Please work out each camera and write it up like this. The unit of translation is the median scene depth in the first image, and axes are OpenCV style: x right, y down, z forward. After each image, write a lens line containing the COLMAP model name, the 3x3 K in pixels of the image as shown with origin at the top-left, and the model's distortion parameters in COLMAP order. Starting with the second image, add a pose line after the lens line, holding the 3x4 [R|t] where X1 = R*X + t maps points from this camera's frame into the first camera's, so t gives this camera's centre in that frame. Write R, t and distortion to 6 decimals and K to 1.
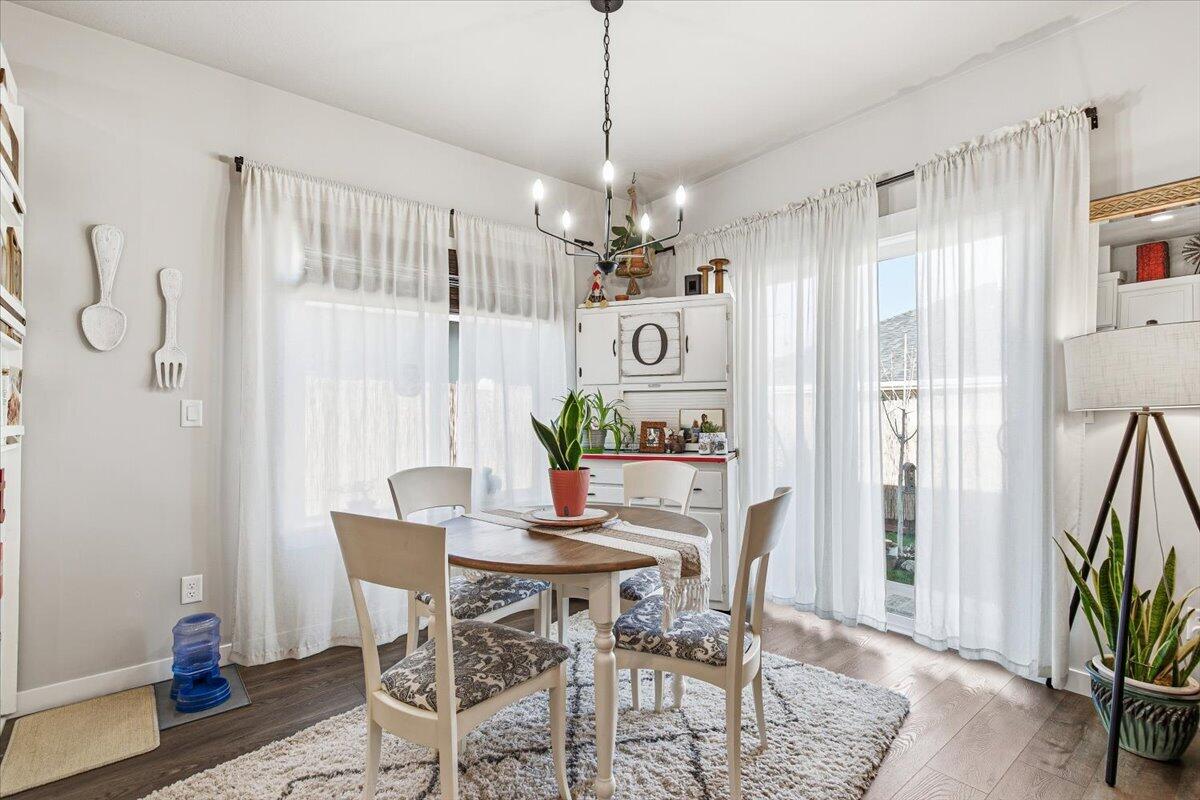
lens RADIAL K [[549.9, 0, 598.5], [0, 549.9, 411.6], [0, 0, 1]] dist [0.007940, -0.000163]
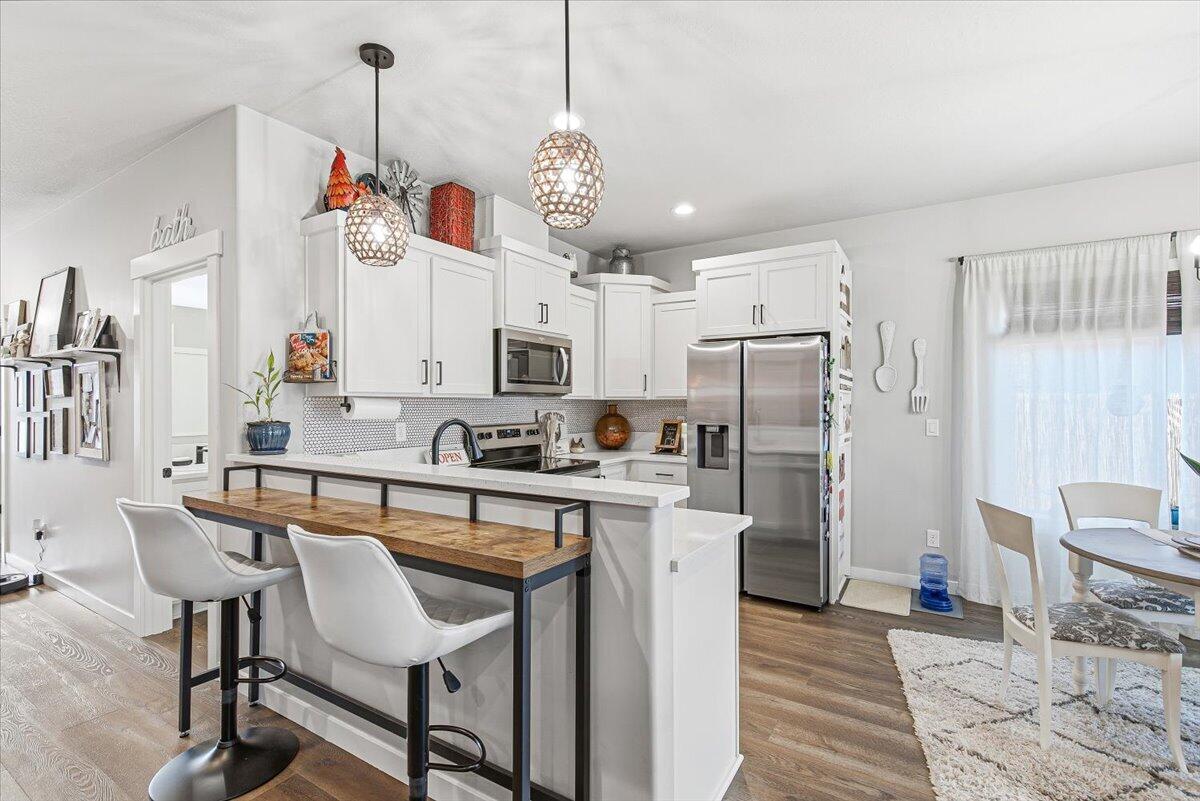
lens RADIAL K [[549.9, 0, 598.2], [0, 549.9, 402.2], [0, 0, 1]] dist [0.007940, -0.000163]
pose [[0.312520, 0.001590, -0.949910, 0.461921], [0.005044, 0.999982, 0.003334, -0.079410], [0.949898, -0.005833, 0.312506, -0.399608]]
